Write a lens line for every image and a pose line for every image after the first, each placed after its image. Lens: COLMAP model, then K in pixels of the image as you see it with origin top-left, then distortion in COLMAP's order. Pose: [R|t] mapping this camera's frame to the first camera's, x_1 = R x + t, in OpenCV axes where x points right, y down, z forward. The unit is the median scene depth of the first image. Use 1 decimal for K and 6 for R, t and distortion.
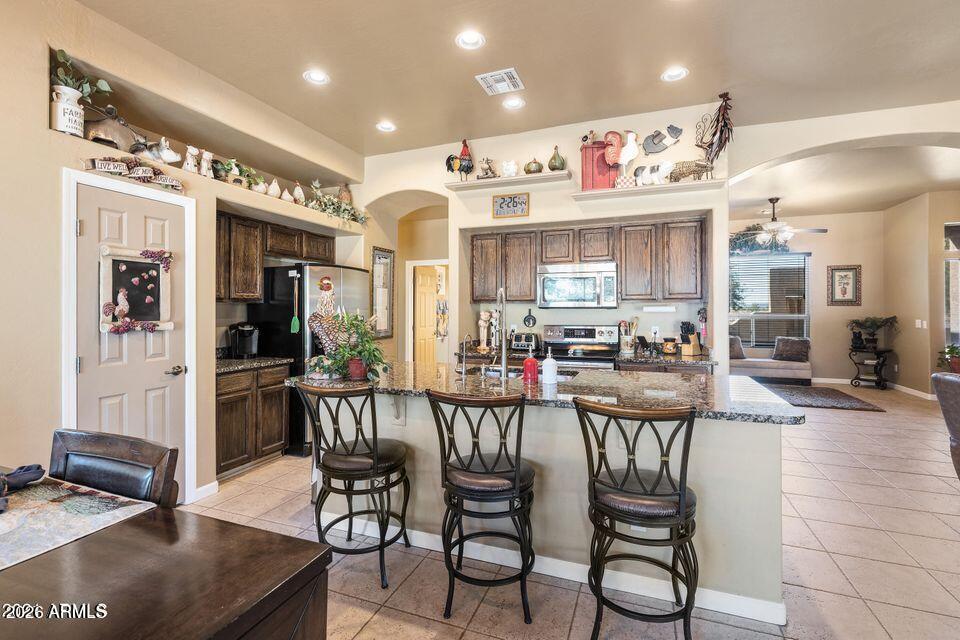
lens RADIAL K [[433.1, 0, 479.2], [0, 433.1, 310.3], [0, 0, 1]] dist [-0.000193, -0.000902]
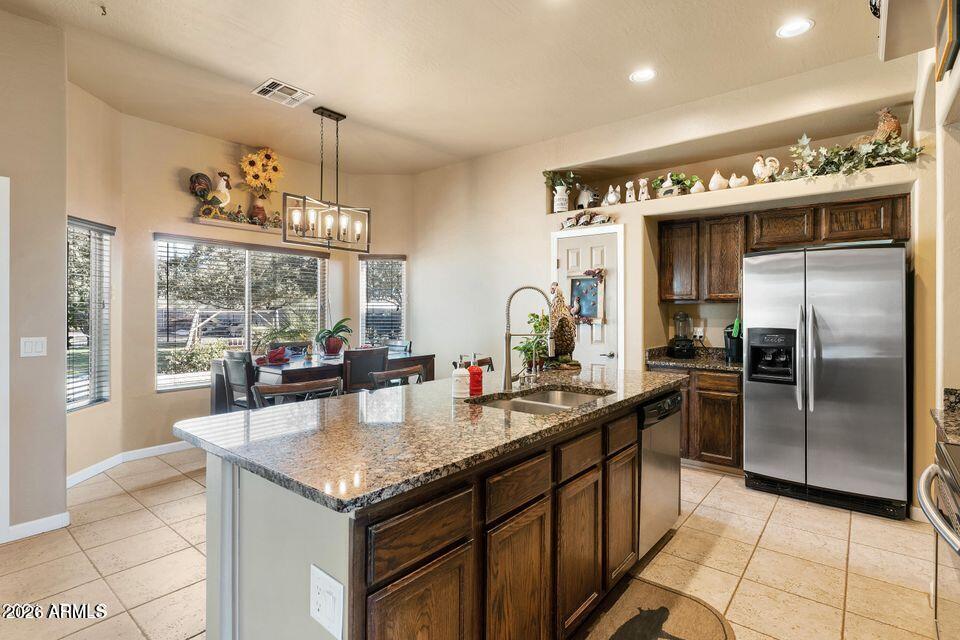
lens RADIAL K [[472.9, 0, 475.2], [0, 472.9, 315.9], [0, 0, 1]] dist [-0.003533, 0.002025]
pose [[-0.323154, 0.014762, -0.946231, 0.664085], [-0.004503, 0.999843, 0.017136, -0.004979], [0.946336, 0.009799, -0.323037, 0.846613]]
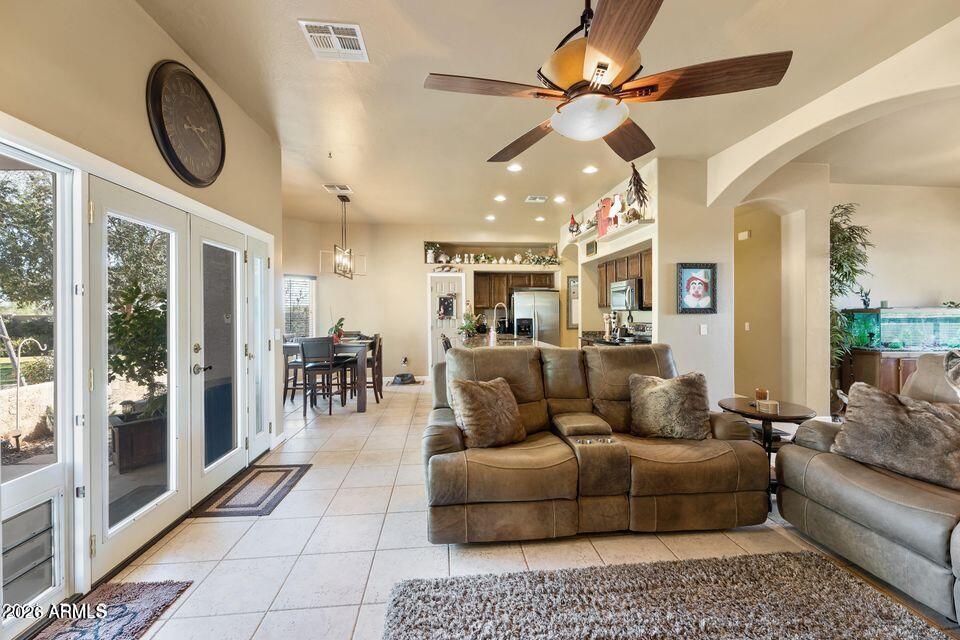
lens RADIAL K [[393.8, 0, 478.9], [0, 393.8, 315.2], [0, 0, 1]] dist [-0.003635, -0.000160]
pose [[0.439870, 0.004258, -0.898051, 1.382712], [0.001223, 0.999985, 0.005340, 0.003633], [0.898060, -0.003447, 0.439859, -0.043120]]
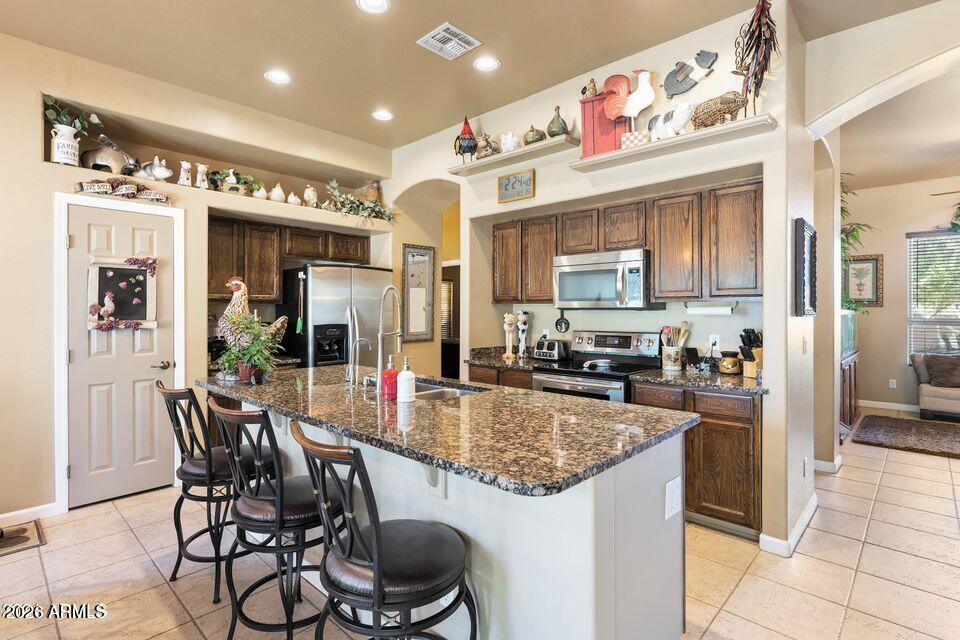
lens RADIAL K [[472.9, 0, 479.7], [0, 472.9, 310.7], [0, 0, 1]] dist [-0.003533, 0.002025]
pose [[0.923947, 0.002026, -0.382516, 0.402292], [-0.002925, 0.999994, -0.001767, -0.000385], [0.382510, 0.002751, 0.923947, 0.148634]]
